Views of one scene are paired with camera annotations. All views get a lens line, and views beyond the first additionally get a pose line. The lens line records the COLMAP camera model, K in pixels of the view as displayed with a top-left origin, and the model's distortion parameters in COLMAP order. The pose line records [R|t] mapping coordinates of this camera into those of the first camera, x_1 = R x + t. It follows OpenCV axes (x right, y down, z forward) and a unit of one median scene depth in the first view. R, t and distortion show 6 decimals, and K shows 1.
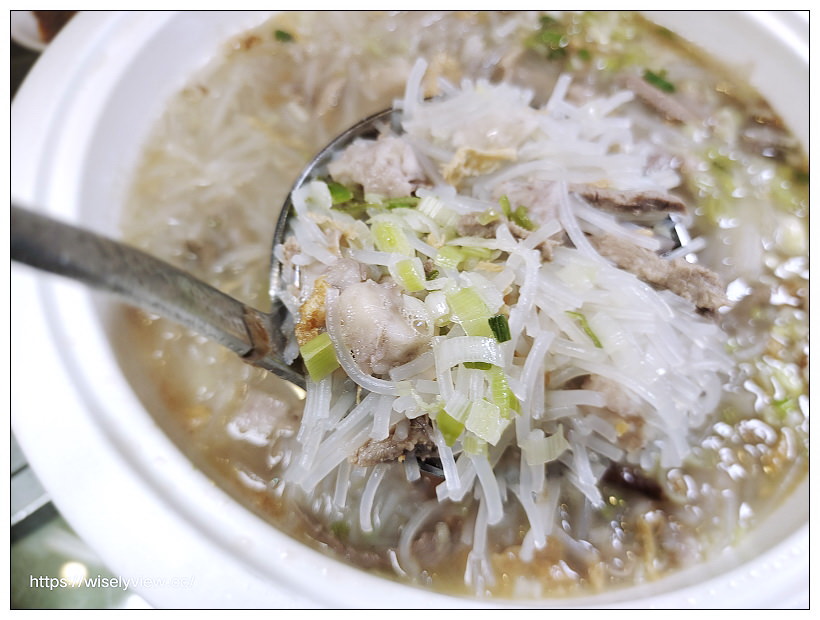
lens RADIAL K [[614.1, 0, 430.6], [0, 614.1, 313.0], [0, 0, 1]] dist [0.042656, -0.099451]
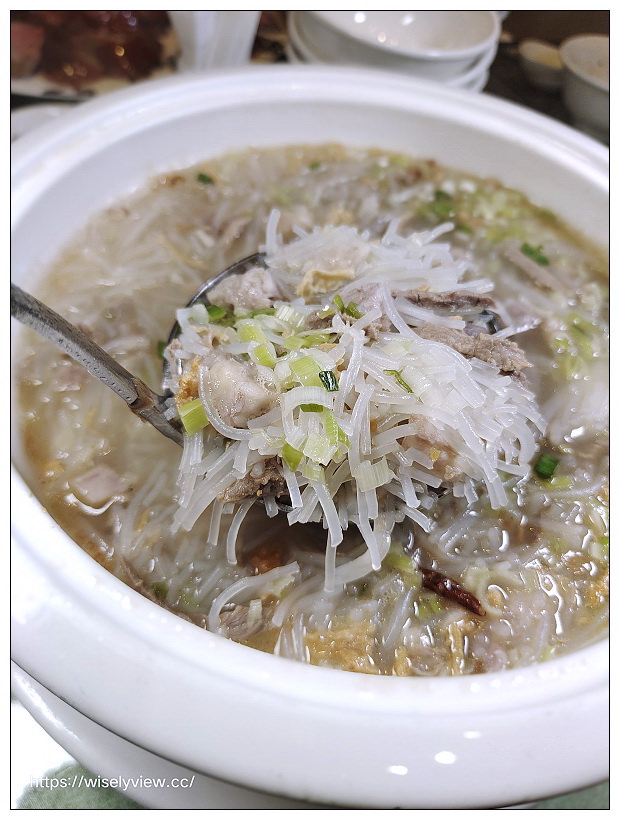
lens RADIAL K [[614.1, 0, 310.0], [0, 614.1, 410.0], [0, 0, 1]] dist [0.042656, -0.099451]
pose [[0.995022, -0.065090, -0.075458, 0.143749], [0.050333, 0.981791, -0.183175, 0.274414], [0.086007, 0.178465, 0.980180, -0.213944]]
